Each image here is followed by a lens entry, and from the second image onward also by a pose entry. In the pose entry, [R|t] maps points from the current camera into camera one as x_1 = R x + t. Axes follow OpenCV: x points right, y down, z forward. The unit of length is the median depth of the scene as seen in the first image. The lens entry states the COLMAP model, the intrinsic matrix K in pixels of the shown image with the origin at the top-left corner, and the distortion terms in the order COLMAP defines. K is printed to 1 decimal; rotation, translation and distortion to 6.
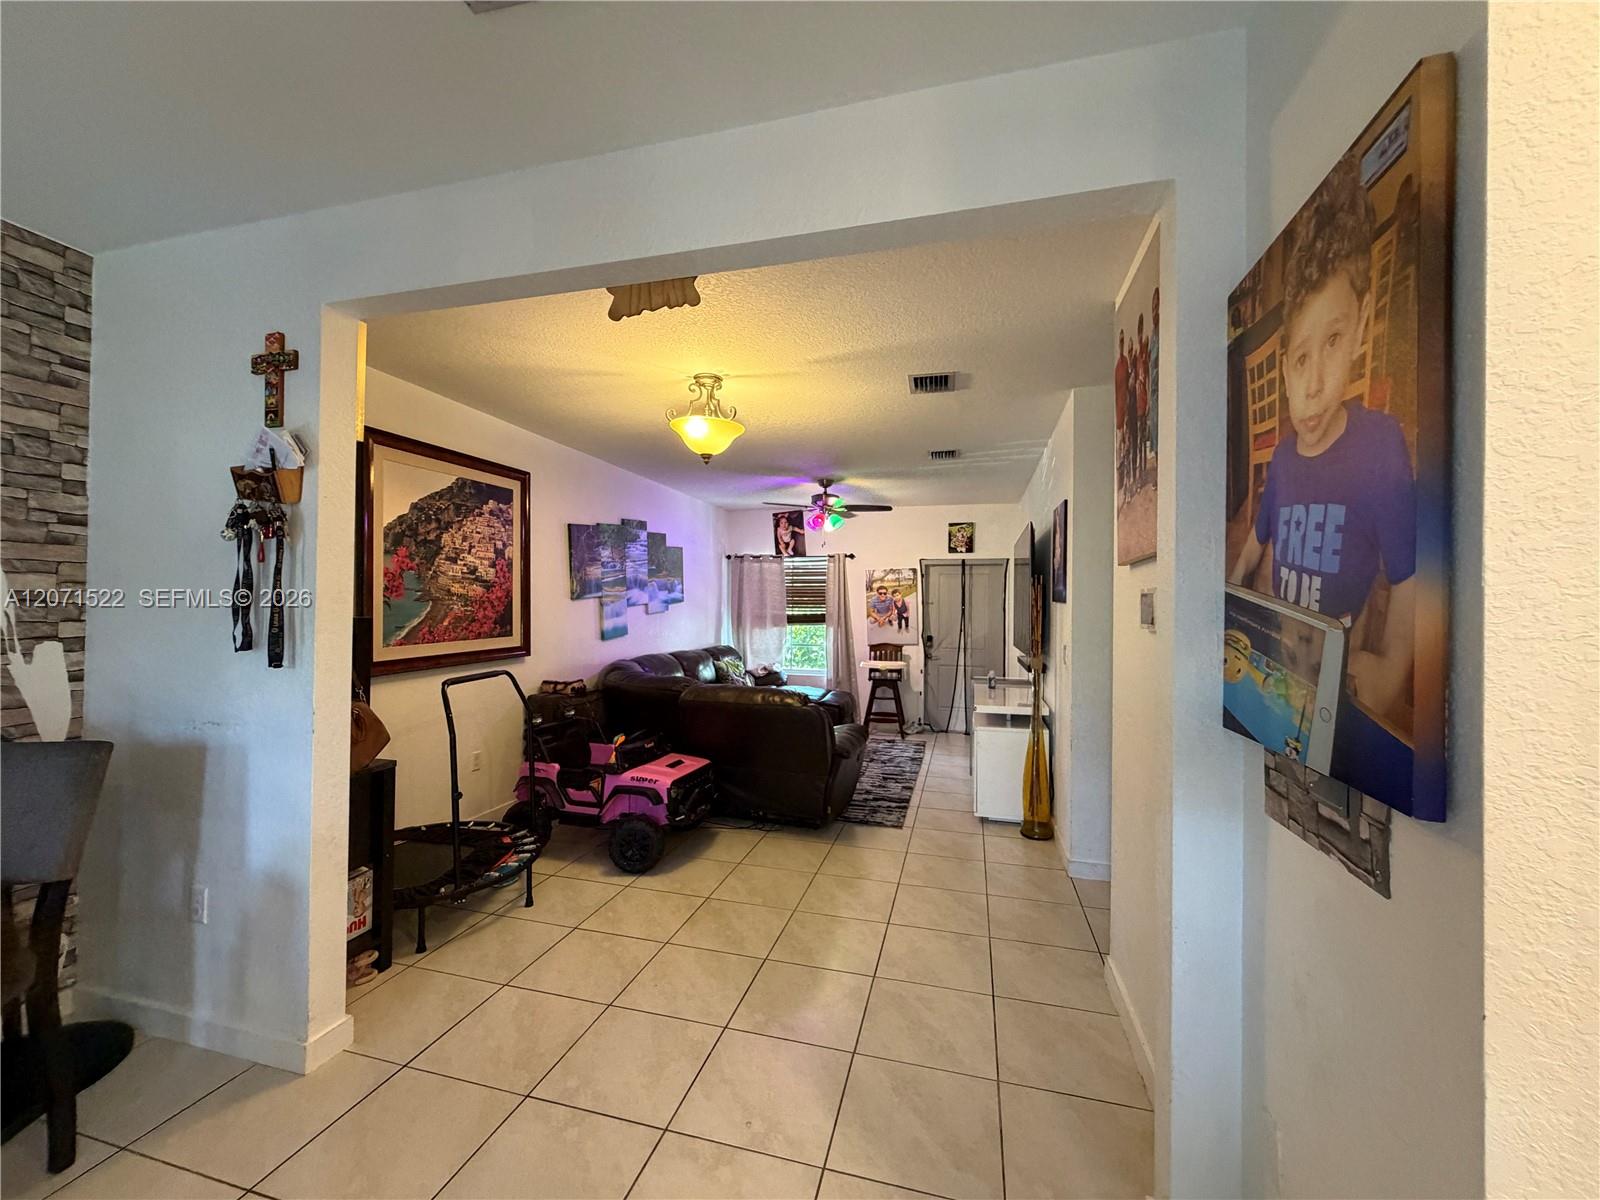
lens RADIAL K [[641.9, 0, 799.9], [0, 641.9, 600.3], [0, 0, 1]] dist [0.000314, 0.000406]
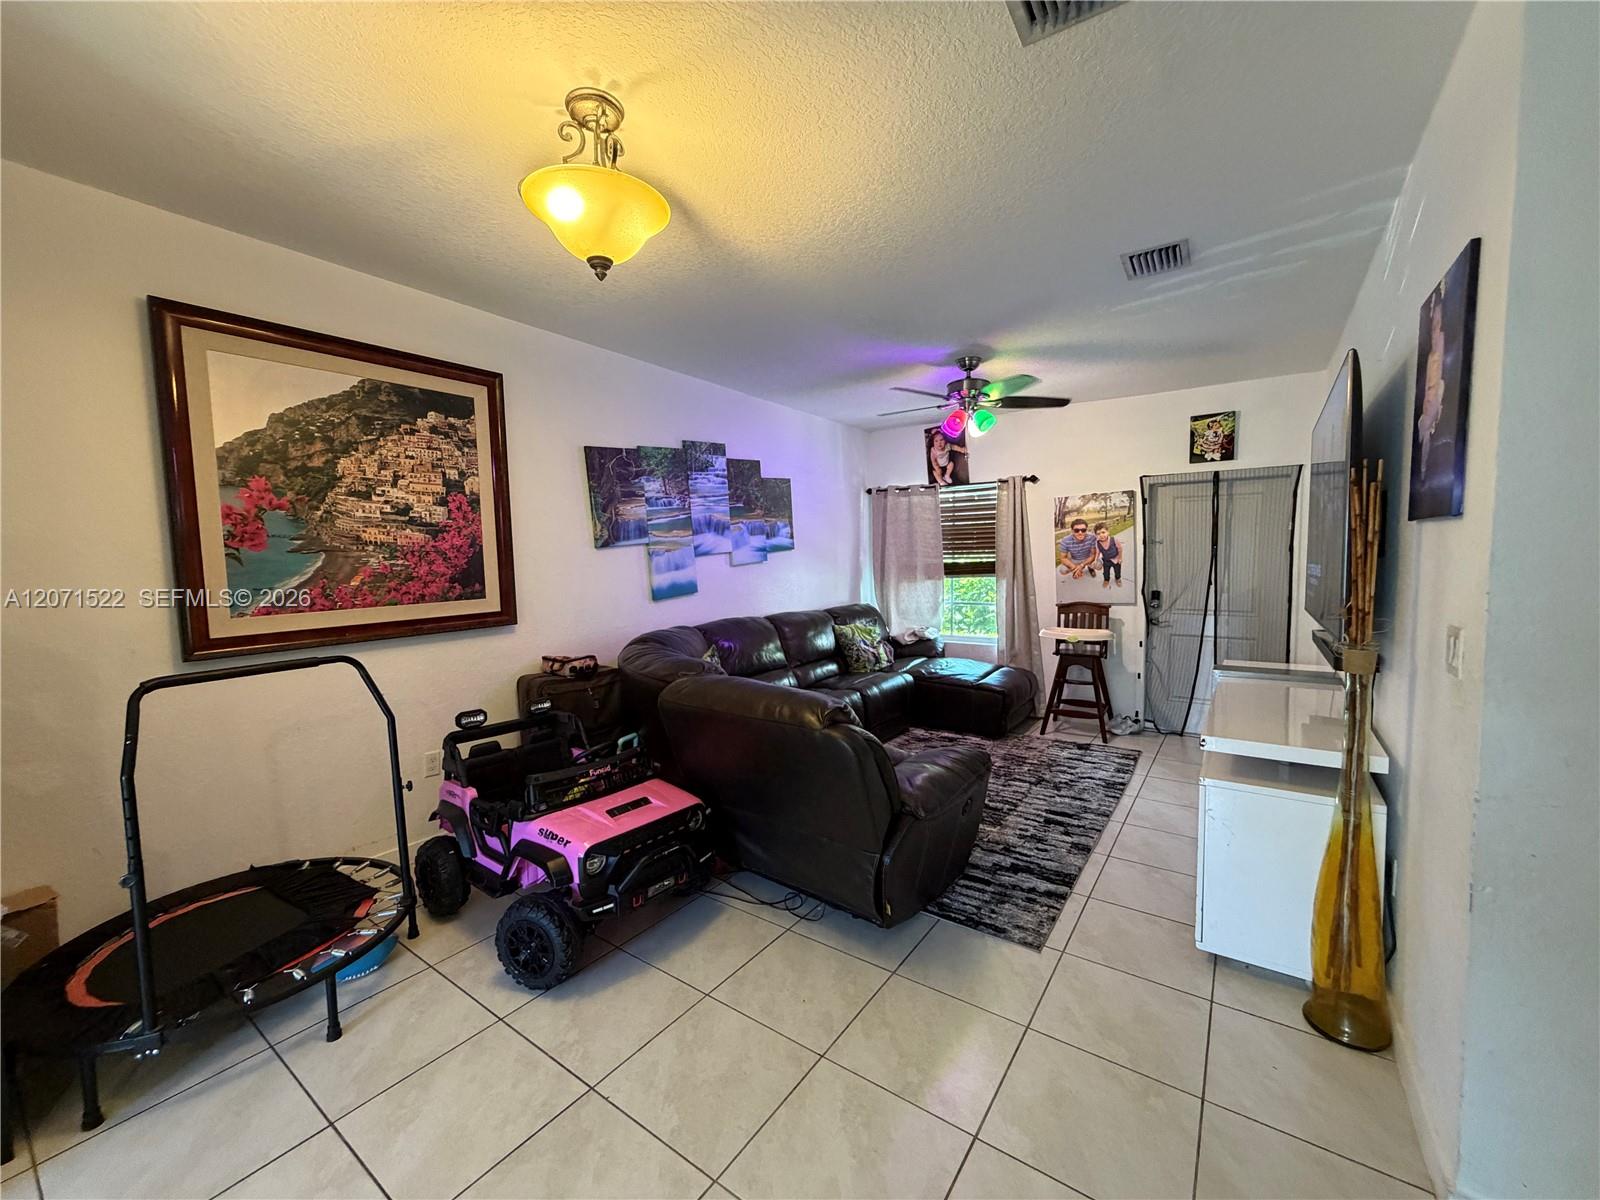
lens RADIAL K [[641.9, 0, 796.0], [0, 641.9, 599.8], [0, 0, 1]] dist [0.000314, 0.000406]
pose [[0.936334, 0.000828, -0.351108, 0.160719], [0.025144, 0.997272, 0.069406, 0.015737], [0.350208, -0.073816, 0.933759, 0.454001]]
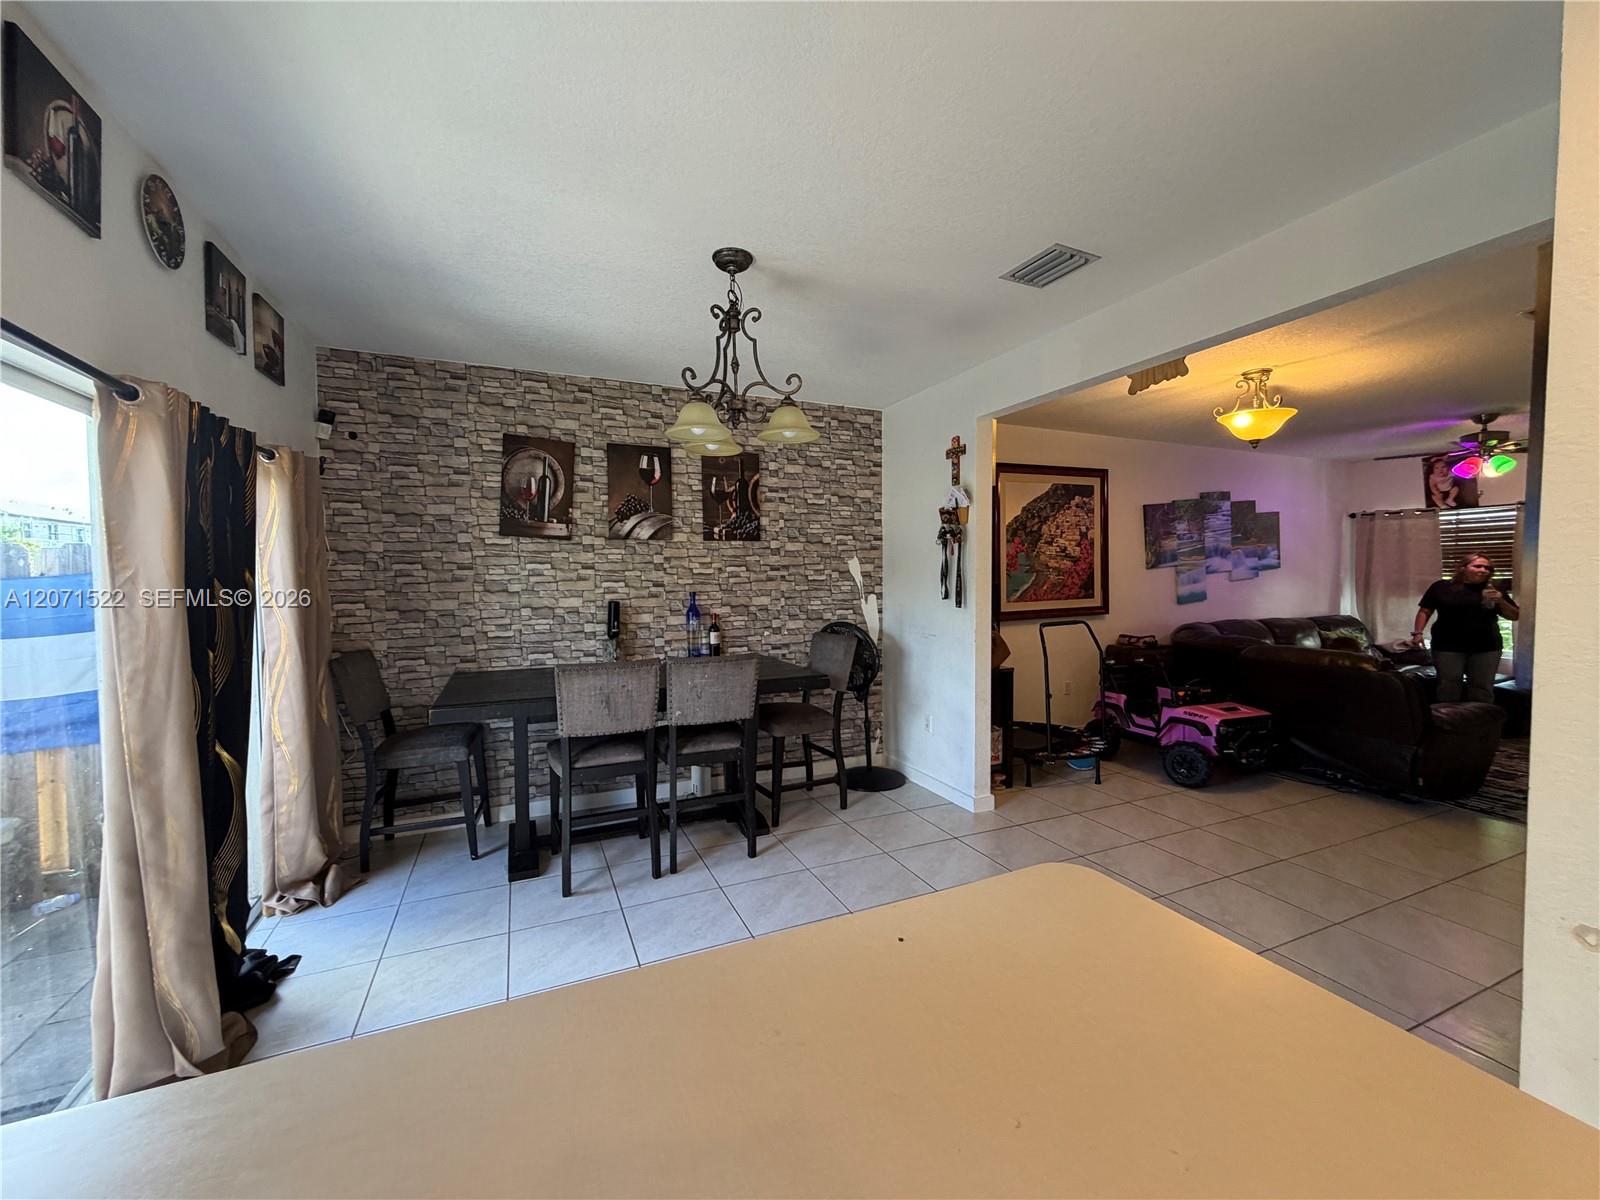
lens RADIAL K [[641.9, 0, 794.2], [0, 641.9, 600.1], [0, 0, 1]] dist [0.000314, 0.000406]
pose [[0.624374, 0.015455, -0.780973, 0.201286], [0.021620, 0.999079, 0.037056, -0.001736], [0.780827, -0.040021, 0.623465, -0.305770]]
